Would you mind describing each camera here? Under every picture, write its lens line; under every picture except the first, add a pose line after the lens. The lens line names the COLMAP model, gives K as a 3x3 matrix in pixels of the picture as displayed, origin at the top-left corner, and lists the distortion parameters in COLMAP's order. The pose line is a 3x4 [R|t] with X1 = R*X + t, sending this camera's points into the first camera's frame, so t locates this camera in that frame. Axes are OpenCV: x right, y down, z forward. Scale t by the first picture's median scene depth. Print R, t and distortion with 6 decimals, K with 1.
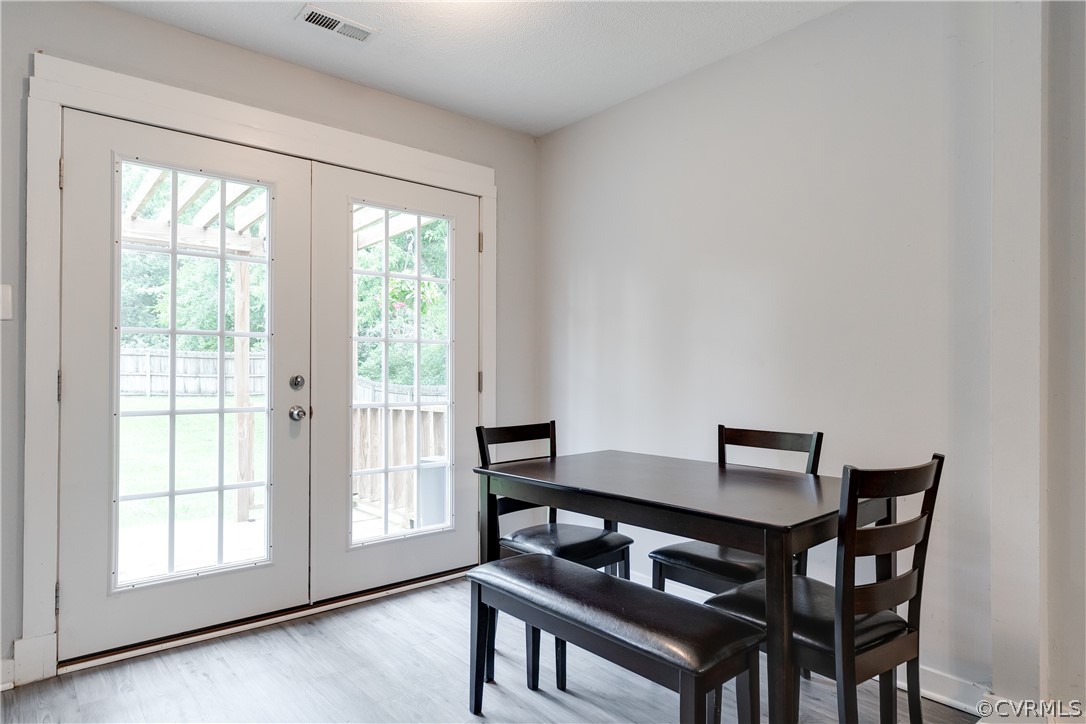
lens RADIAL K [[629.0, 0, 538.6], [0, 629.0, 364.8], [0, 0, 1]] dist [-0.003411, -0.000965]
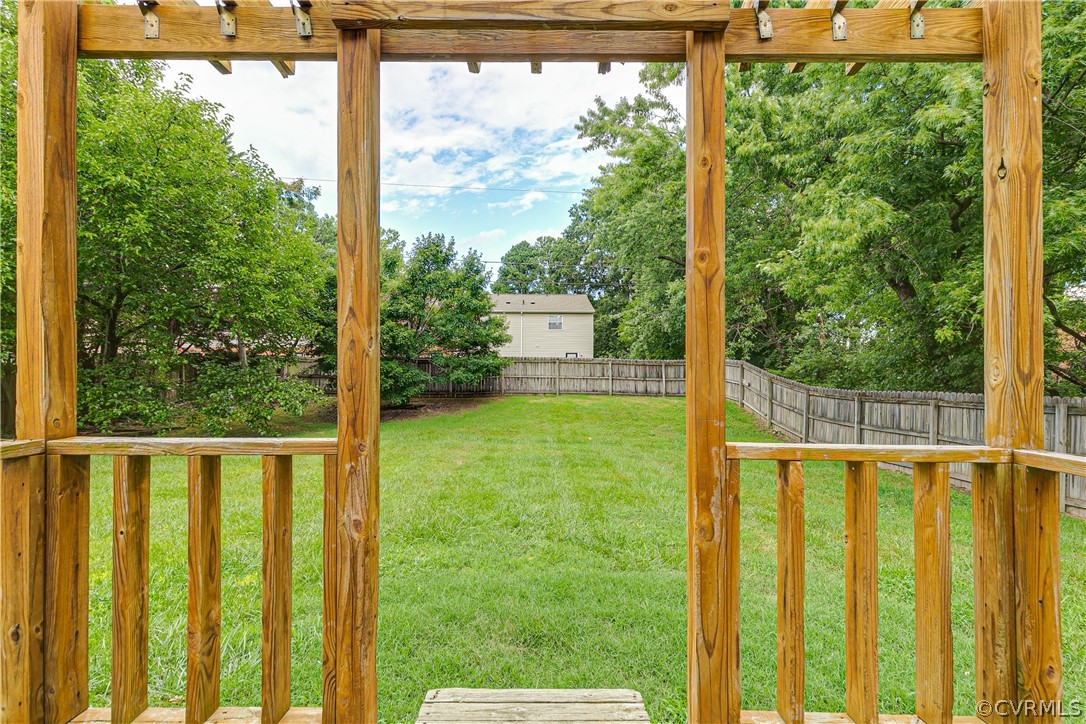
lens RADIAL K [[487.9, 0, 542.4], [0, 487.9, 372.8], [0, 0, 1]] dist [0.003842, -0.000654]
pose [[0.758514, -0.005936, -0.651629, -0.073214], [0.007856, 0.999969, 0.000036, 0.003349], [0.651609, -0.005147, 0.758538, 0.147142]]
